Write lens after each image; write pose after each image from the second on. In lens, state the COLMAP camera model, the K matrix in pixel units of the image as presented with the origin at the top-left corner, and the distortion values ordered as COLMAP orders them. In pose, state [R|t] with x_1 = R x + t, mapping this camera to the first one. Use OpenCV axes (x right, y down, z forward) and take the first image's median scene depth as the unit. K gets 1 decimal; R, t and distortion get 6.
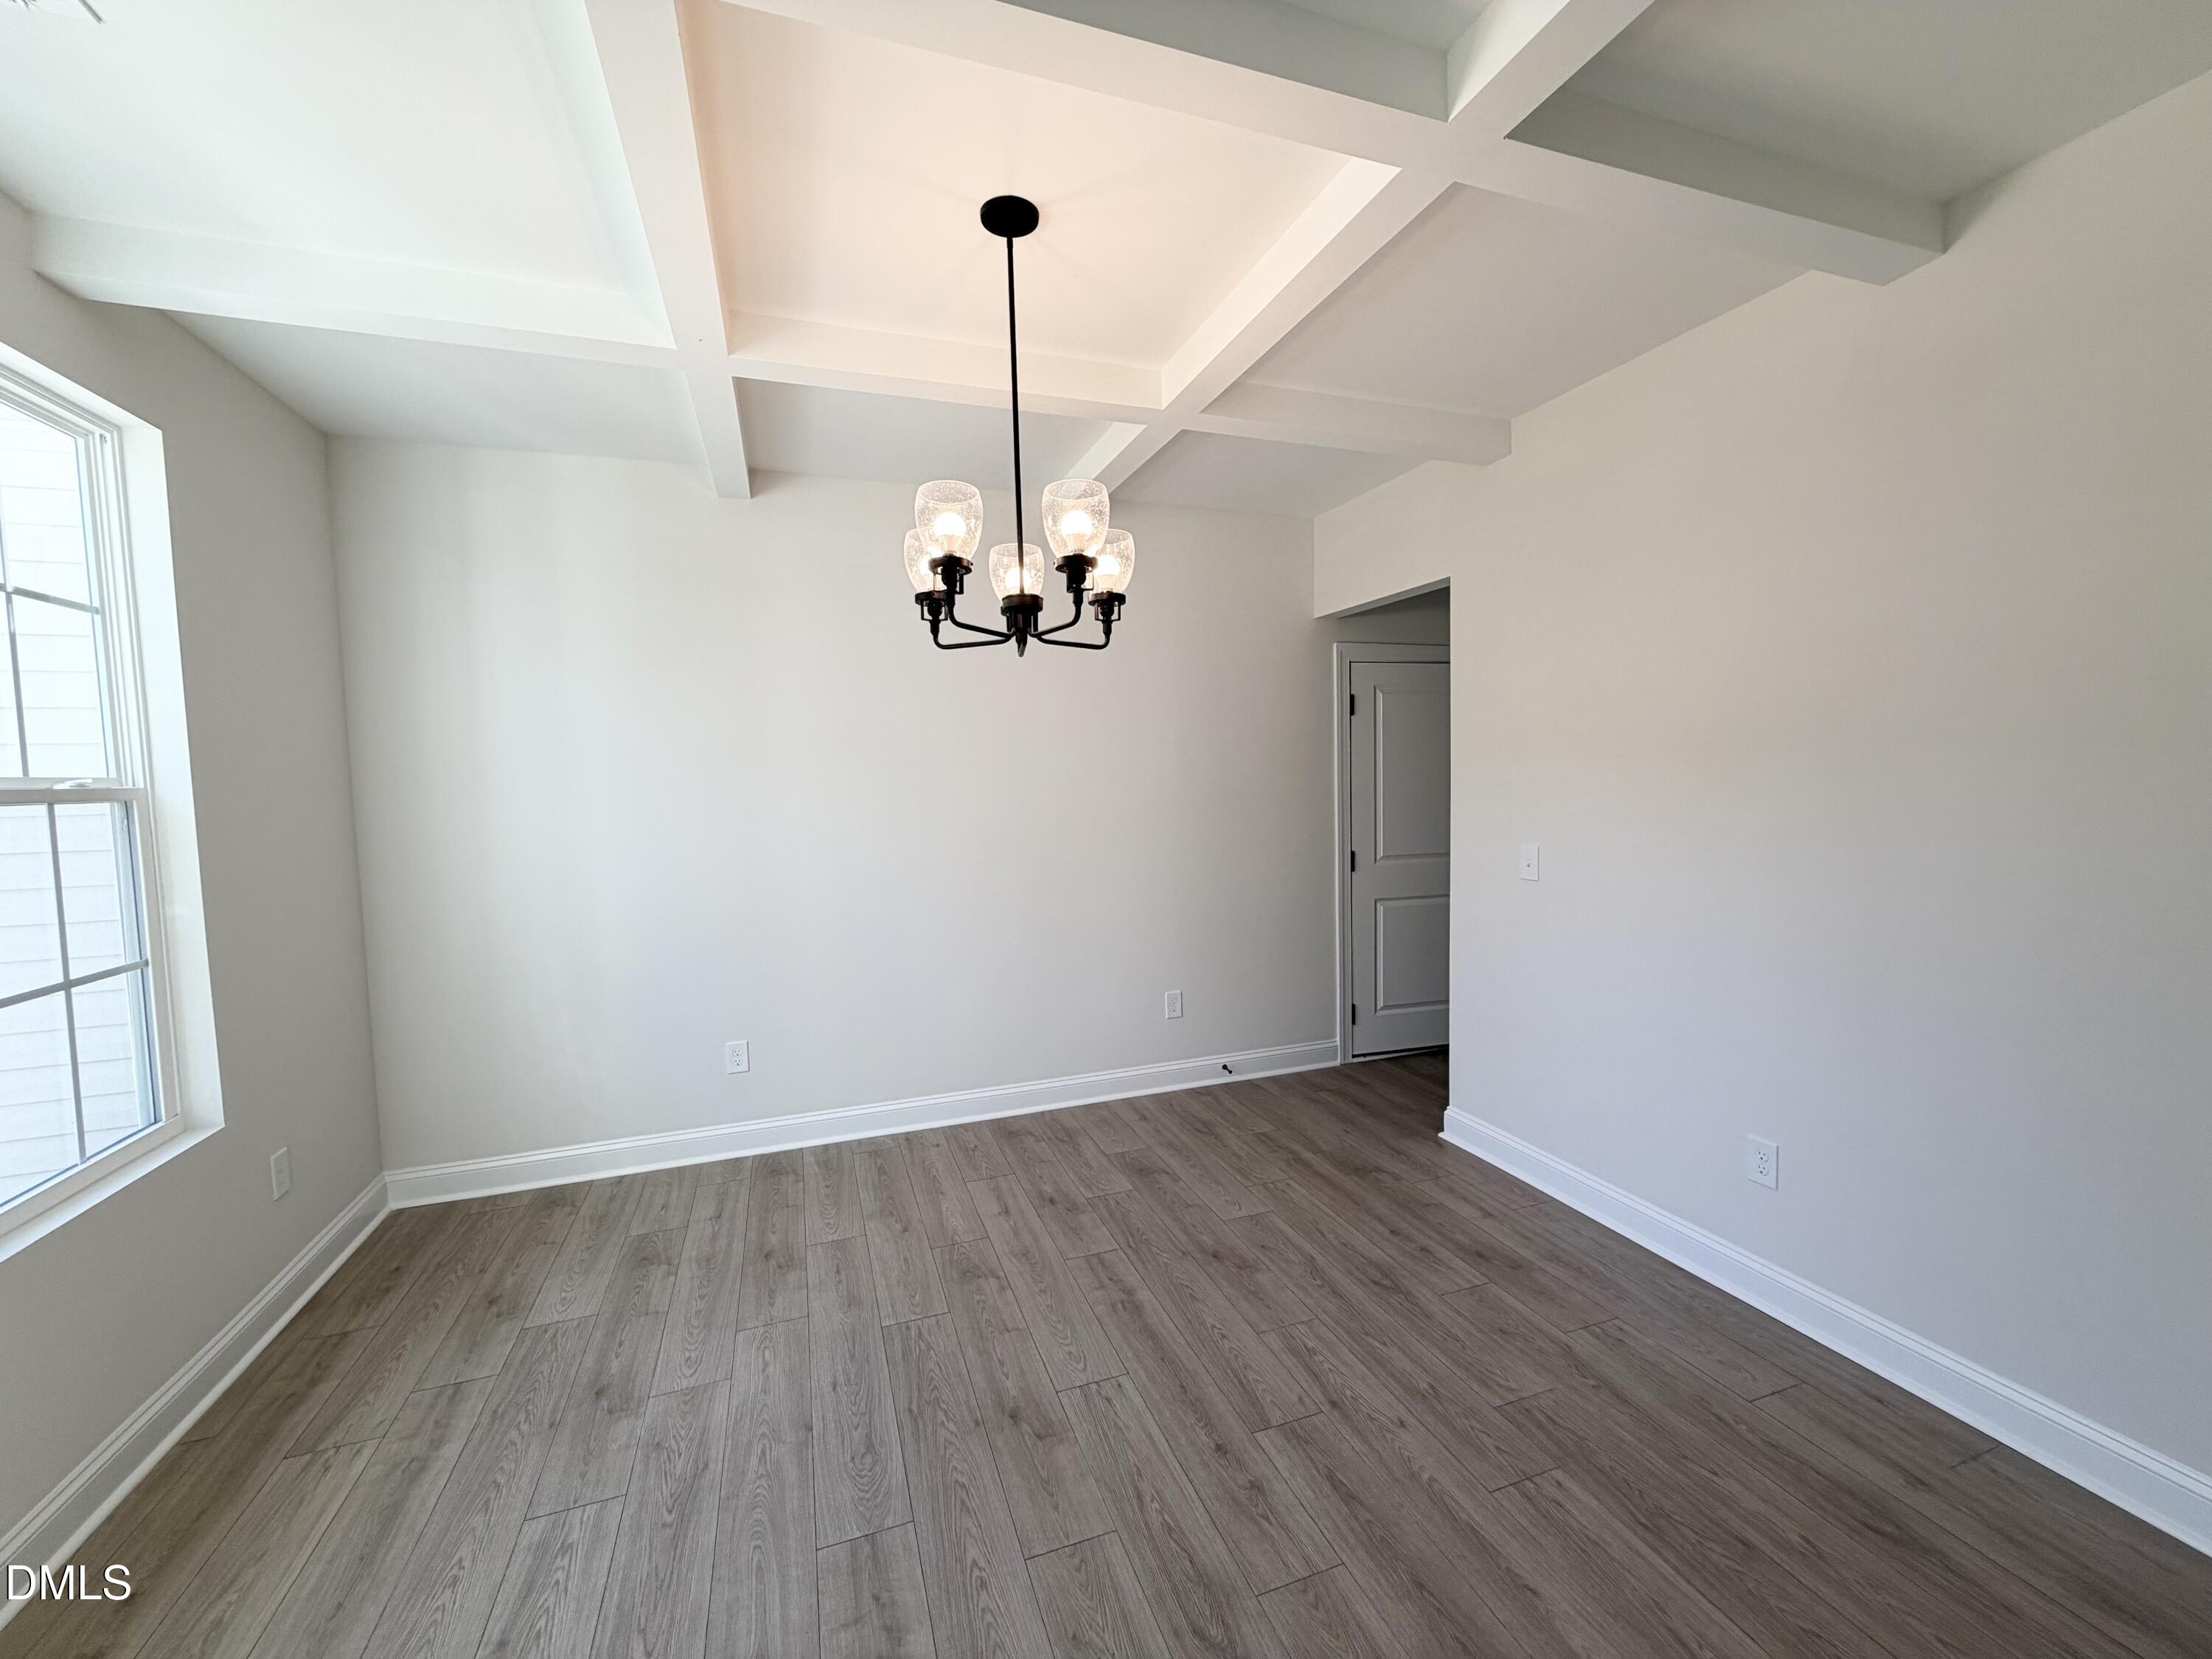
lens RADIAL K [[880.3, 0, 1113.0], [0, 880.3, 823.8], [0, 0, 1]] dist [-0.000397, -0.000026]
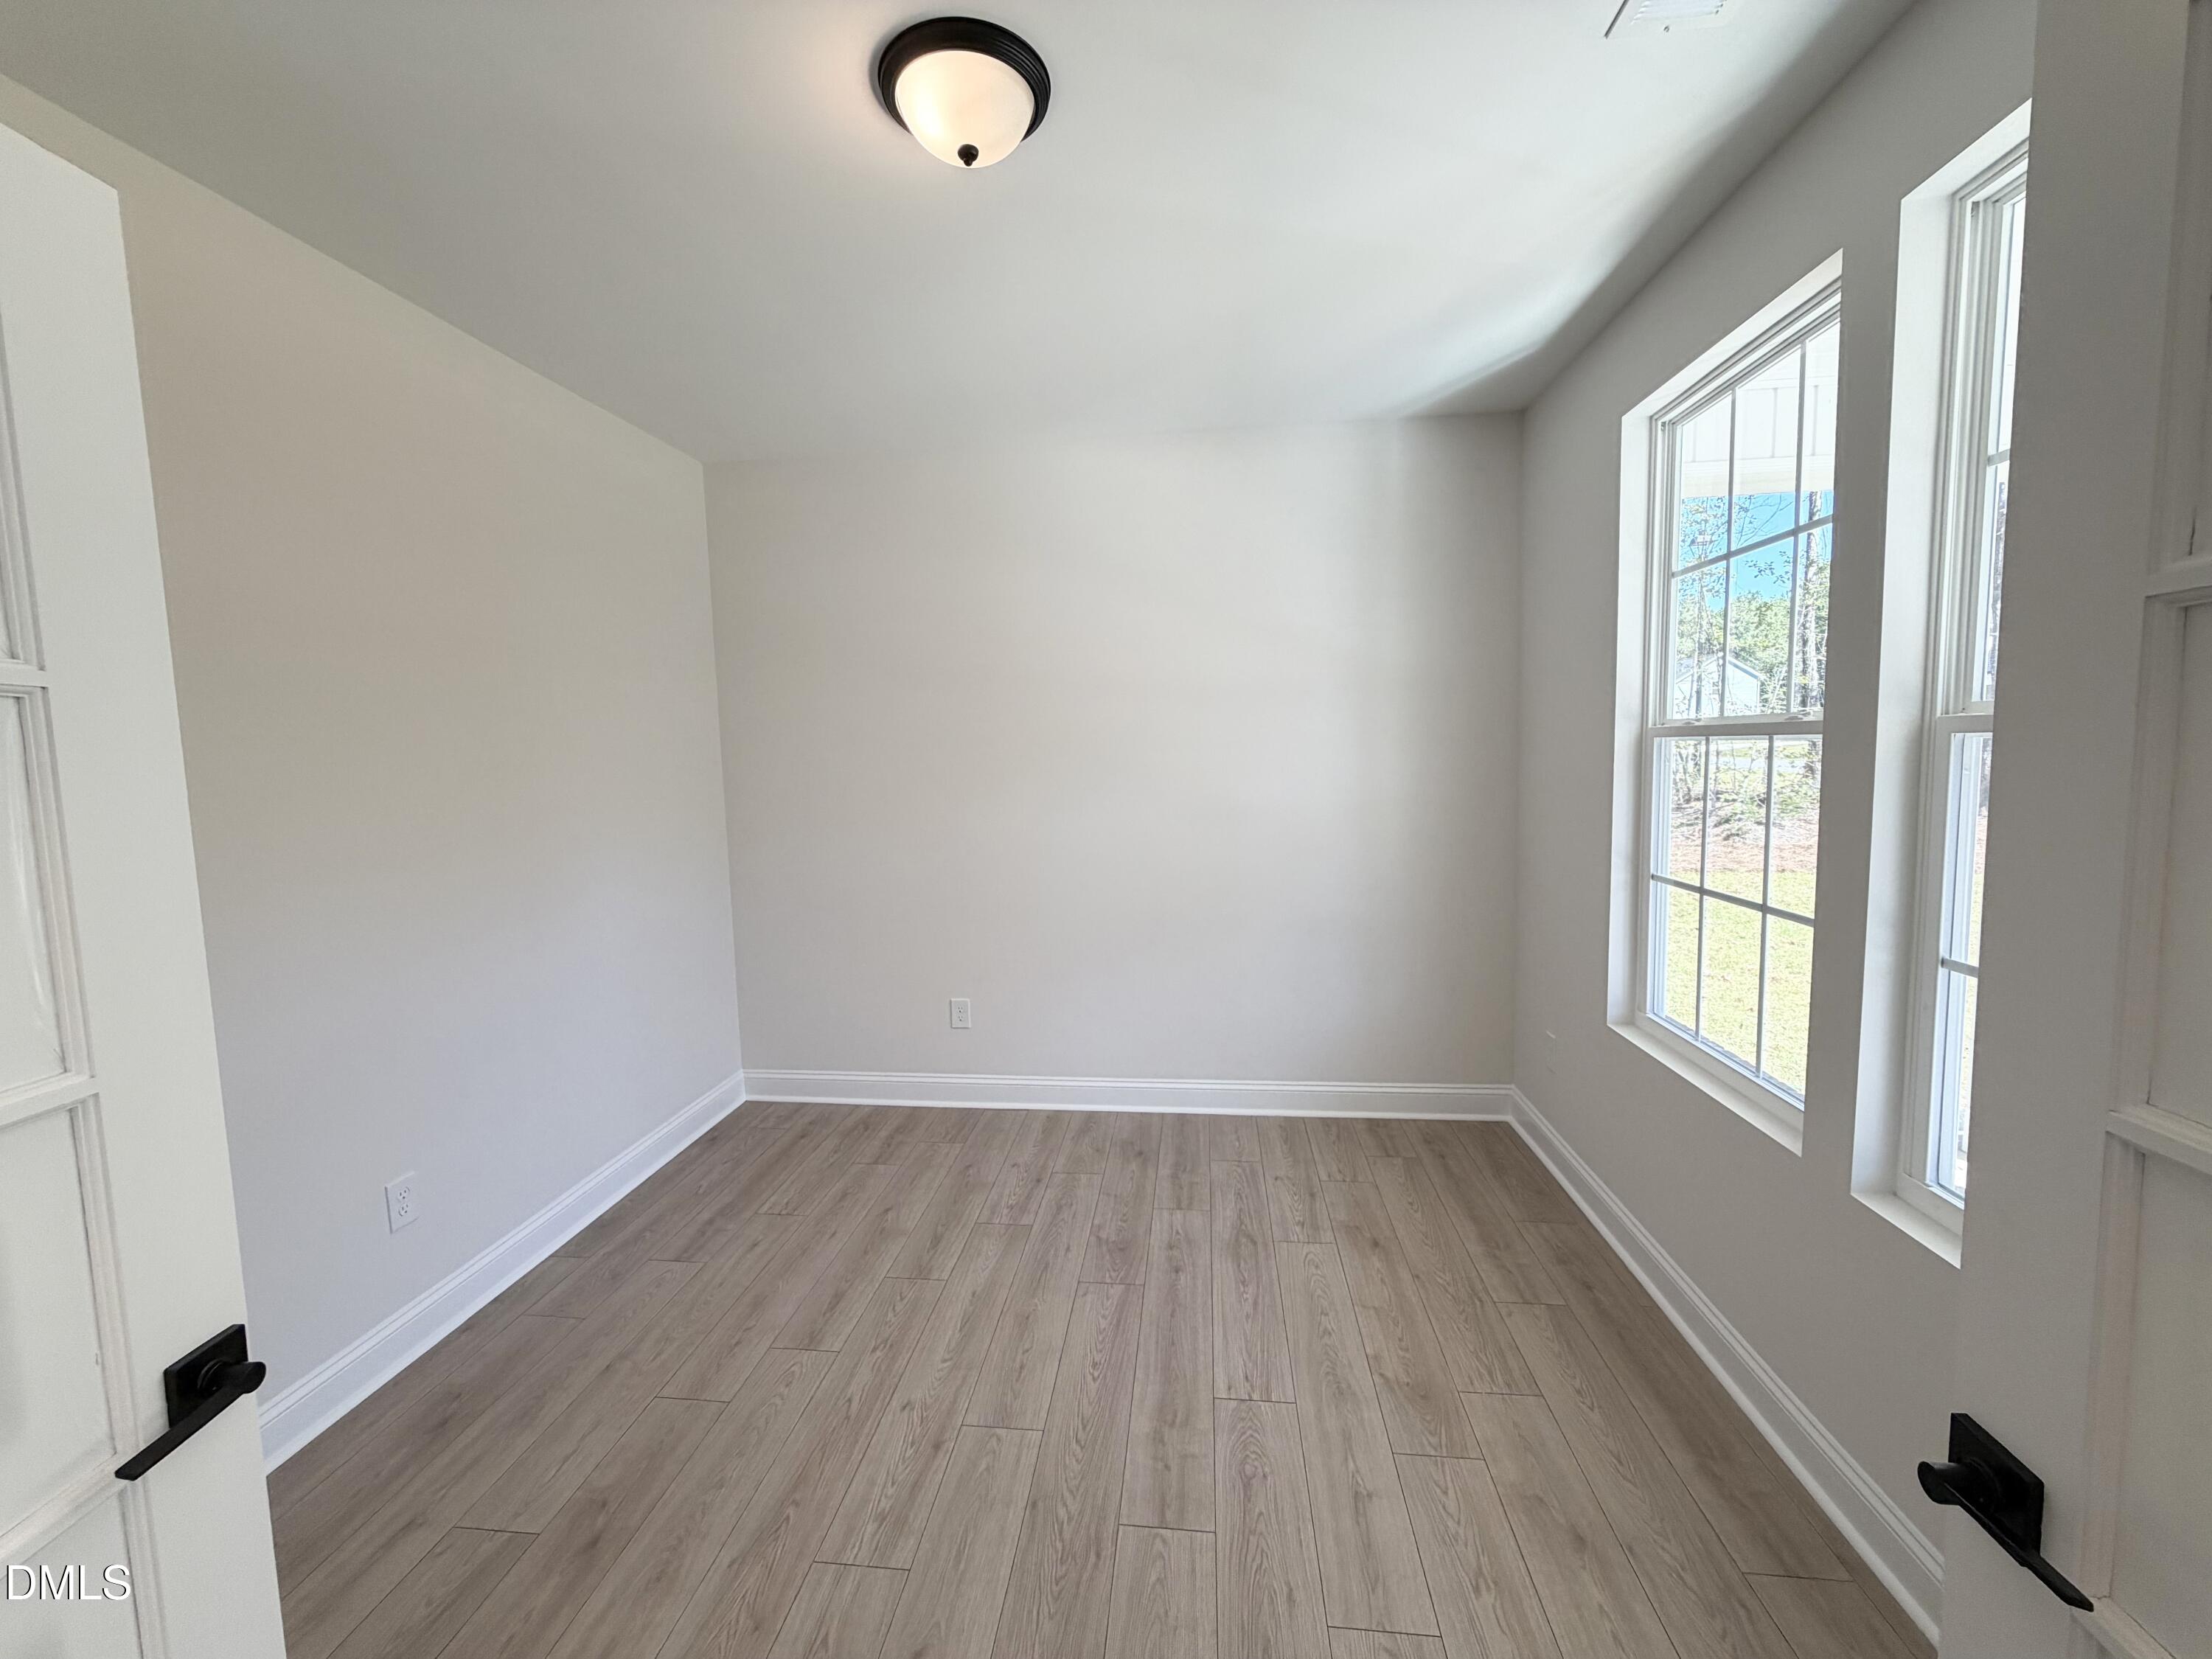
lens RADIAL K [[880.3, 0, 1104.9], [0, 880.3, 830.9], [0, 0, 1]] dist [-0.000397, -0.000026]
pose [[-0.894844, 0.002862, 0.446369, -0.699050], [0.068578, 0.988989, 0.131138, -0.088957], [-0.441079, 0.147959, -0.885188, 1.899160]]
